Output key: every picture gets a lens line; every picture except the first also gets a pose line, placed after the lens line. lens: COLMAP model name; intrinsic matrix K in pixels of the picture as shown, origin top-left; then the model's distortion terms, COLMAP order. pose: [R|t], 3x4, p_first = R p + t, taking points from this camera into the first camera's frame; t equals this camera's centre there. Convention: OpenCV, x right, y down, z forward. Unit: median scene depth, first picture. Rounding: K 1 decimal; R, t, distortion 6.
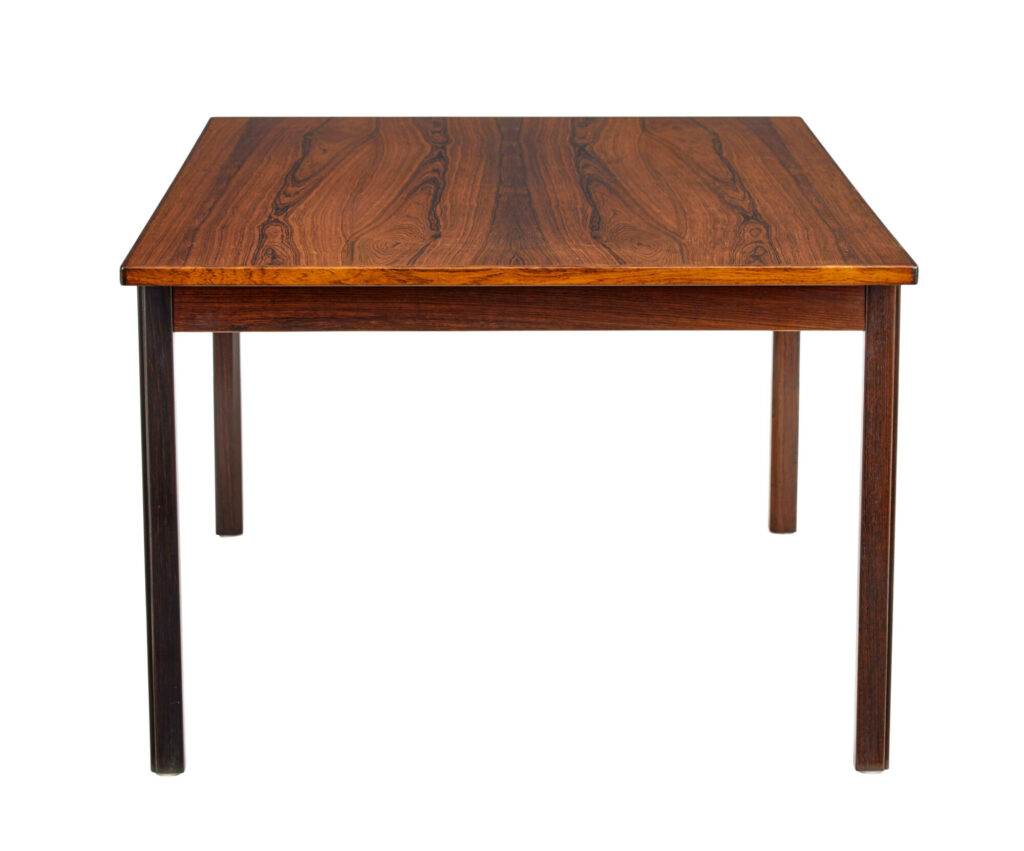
lens RADIAL K [[3456.6, 0, 516.0], [0, 3456.6, 425.7], [0, 0, 1]] dist [-0.023767, 0.000000]
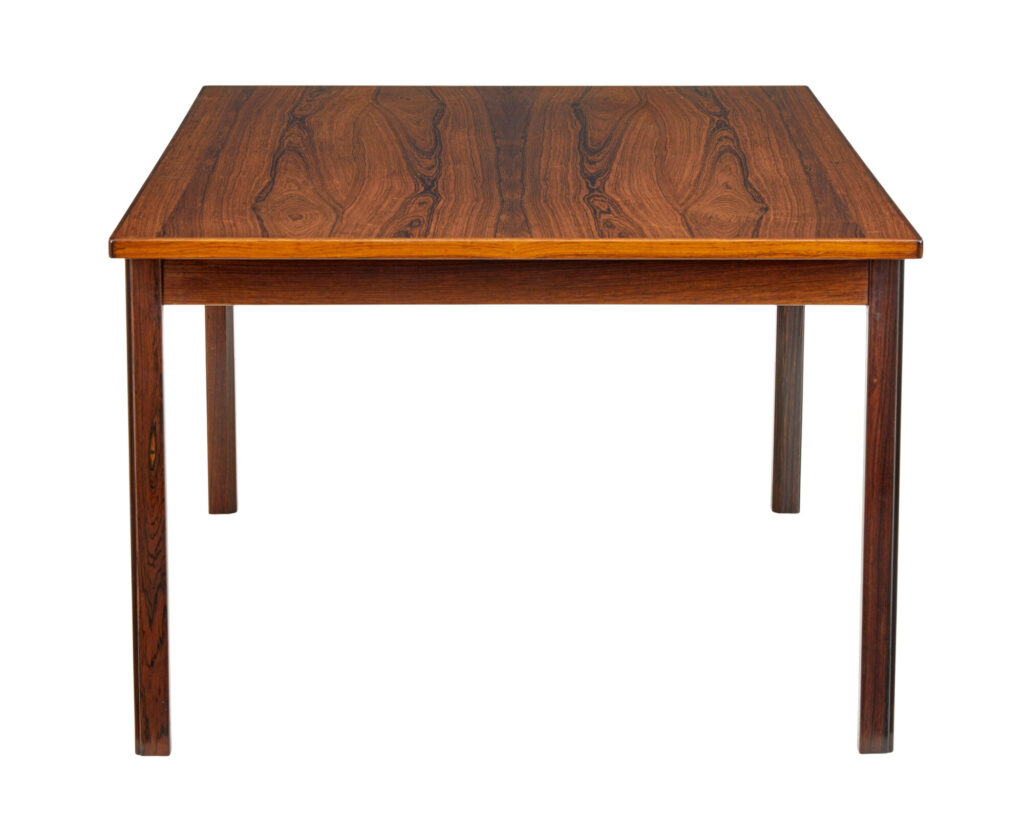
lens RADIAL K [[3516.5, 0, 515.0], [0, 3516.5, 407.2], [0, 0, 1]] dist [-0.047632, 0.000000]
pose [[-0.999984, -0.005321, 0.001844, -0.004580], [-0.004088, 0.911138, 0.412080, -0.418988], [-0.003873, 0.412066, -0.911146, 1.954605]]
